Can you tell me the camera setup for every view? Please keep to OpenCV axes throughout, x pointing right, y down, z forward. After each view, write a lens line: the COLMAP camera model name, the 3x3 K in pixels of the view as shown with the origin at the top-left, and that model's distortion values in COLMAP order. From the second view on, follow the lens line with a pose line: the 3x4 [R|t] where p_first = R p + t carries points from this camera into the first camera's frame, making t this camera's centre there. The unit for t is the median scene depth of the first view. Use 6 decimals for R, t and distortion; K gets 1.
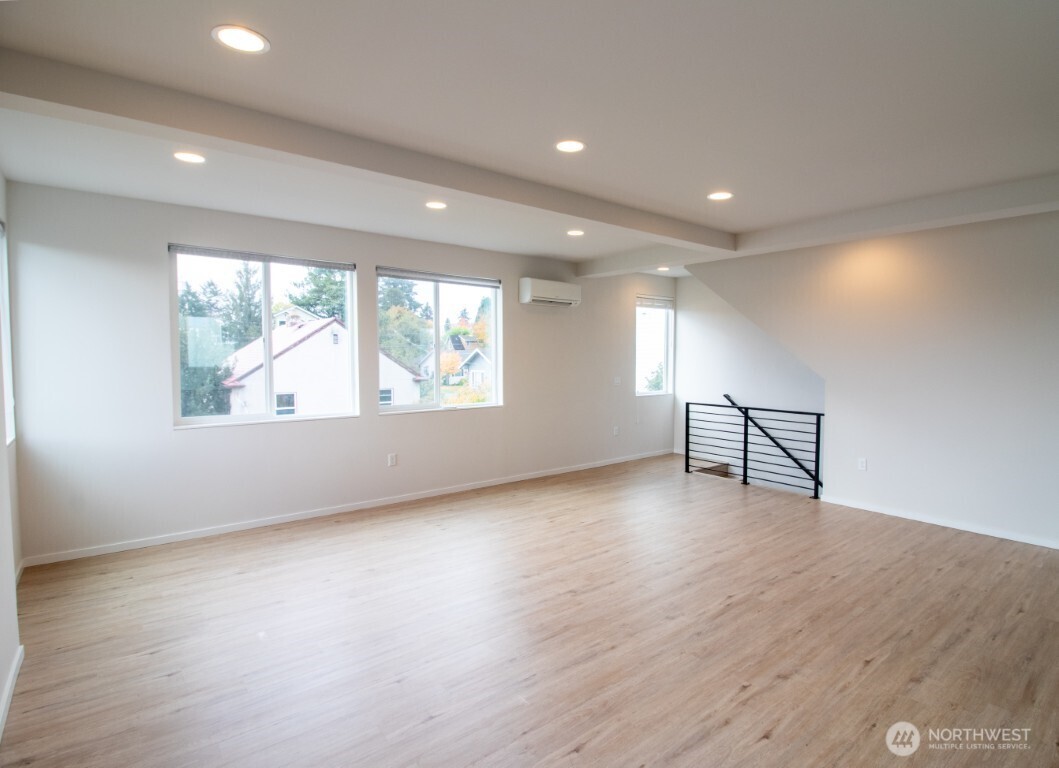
lens RADIAL K [[554.8, 0, 529.5], [0, 554.8, 384.0], [0, 0, 1]] dist [0.000686, 0.000177]
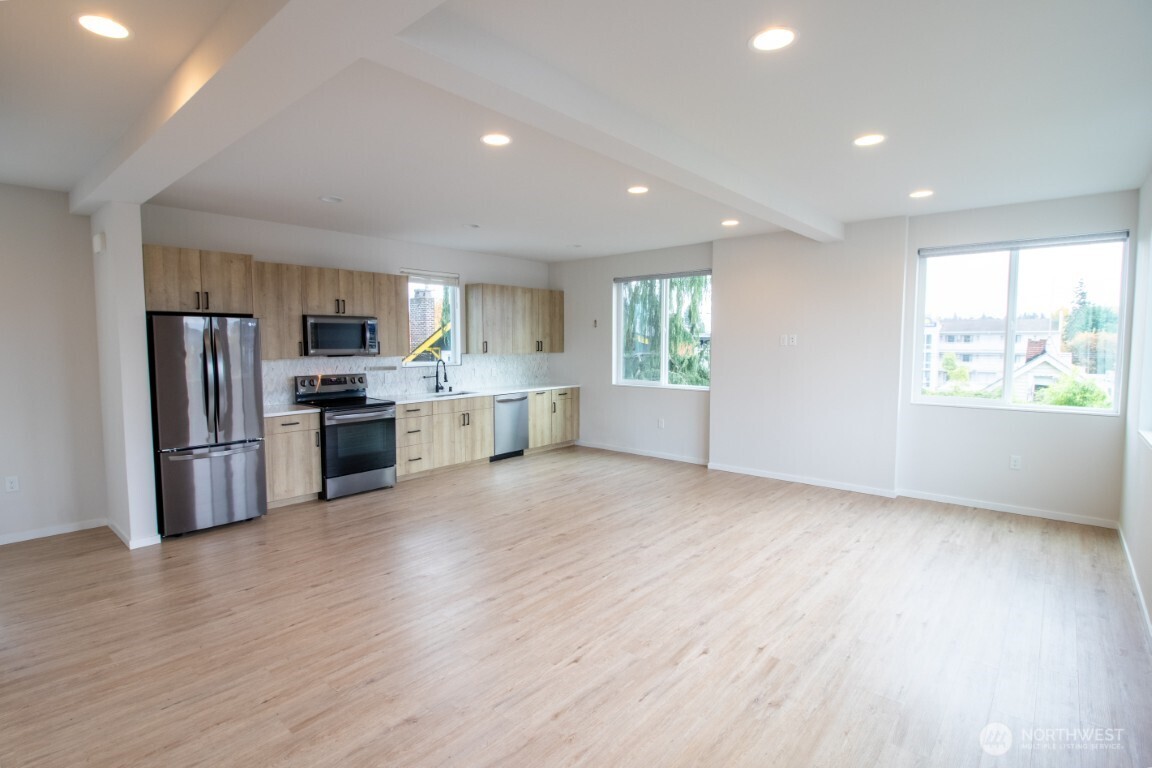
lens RADIAL K [[551.6, 0, 567.2], [0, 551.6, 383.5], [0, 0, 1]] dist [-0.001095, -0.000485]
pose [[-0.978393, 0.012022, -0.206403, 0.430049], [-0.014574, 0.991814, 0.126857, -0.093603], [0.206238, 0.127124, -0.970209, 1.885939]]
